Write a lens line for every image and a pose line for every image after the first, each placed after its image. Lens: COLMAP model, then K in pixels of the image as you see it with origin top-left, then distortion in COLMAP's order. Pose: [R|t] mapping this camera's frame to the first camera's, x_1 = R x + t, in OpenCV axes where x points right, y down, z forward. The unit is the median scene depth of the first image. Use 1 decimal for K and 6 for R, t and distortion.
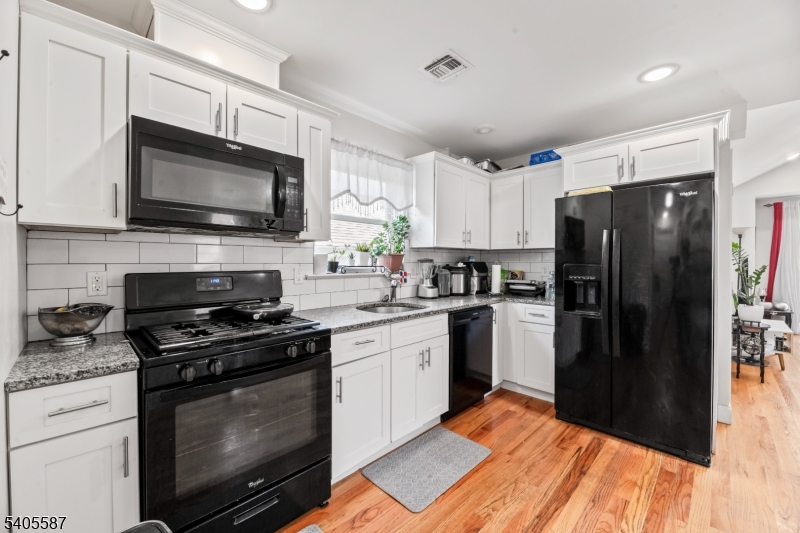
lens RADIAL K [[324.1, 0, 396.7], [0, 324.1, 265.7], [0, 0, 1]] dist [-0.002489, -0.002412]
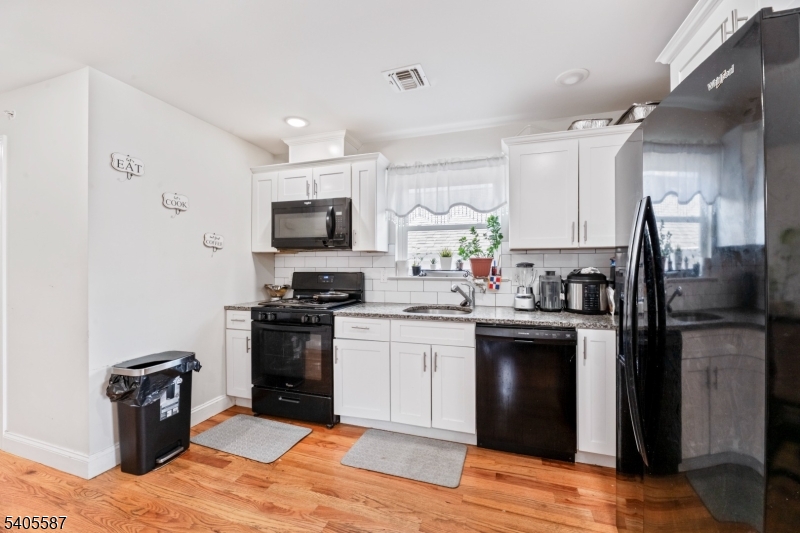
lens RADIAL K [[324.1, 0, 400.4], [0, 324.1, 266.6], [0, 0, 1]] dist [-0.002489, -0.002412]
pose [[0.448598, 0.001655, -0.893732, 1.053693], [-0.011046, 0.999932, -0.003692, -0.007080], [0.893665, 0.011528, 0.448586, 0.506849]]
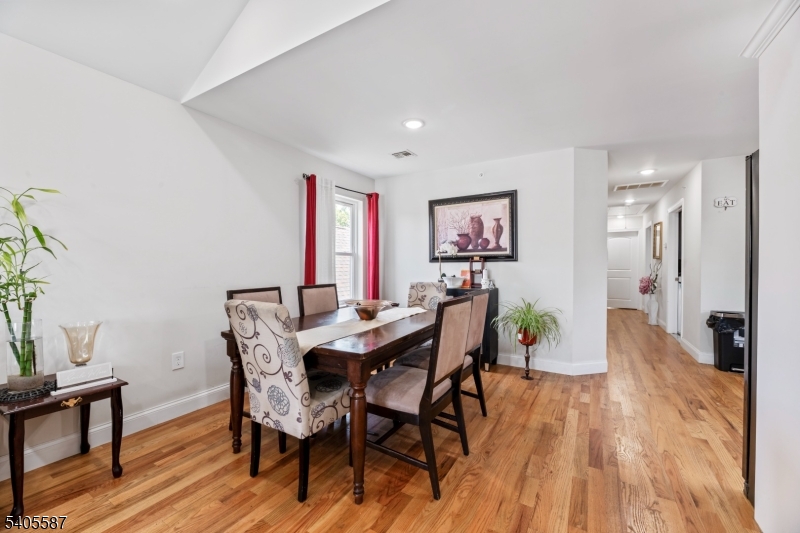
lens RADIAL K [[324.1, 0, 399.4], [0, 324.1, 265.5], [0, 0, 1]] dist [-0.002489, -0.002412]
pose [[-0.969601, 0.000911, -0.244691, 2.028159], [-0.003330, 0.999851, 0.016916, 0.011333], [0.244670, 0.017217, -0.969453, 1.554705]]
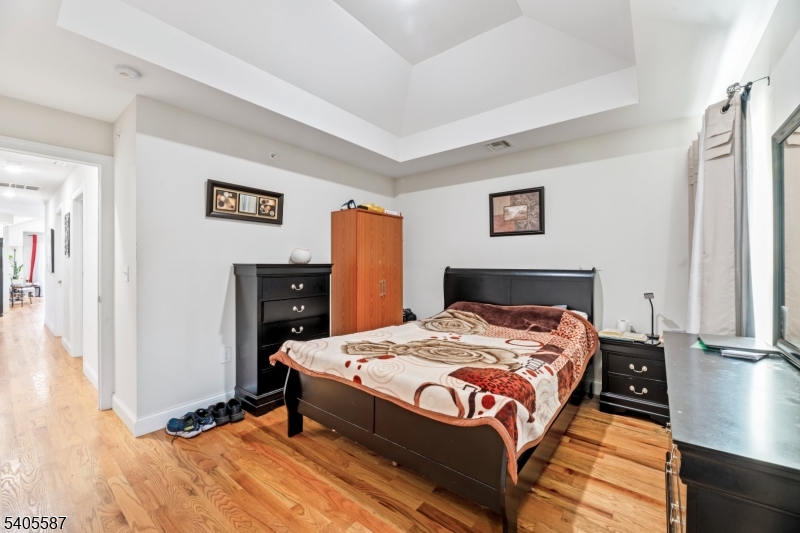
lens RADIAL K [[324.1, 0, 397.7], [0, 324.1, 264.9], [0, 0, 1]] dist [-0.002489, -0.002412]
pose [[-0.106350, 0.001070, 0.994328, -2.778619], [0.007772, 0.999970, -0.000245, 0.044784], [-0.994298, 0.007702, -0.106355, -2.729121]]
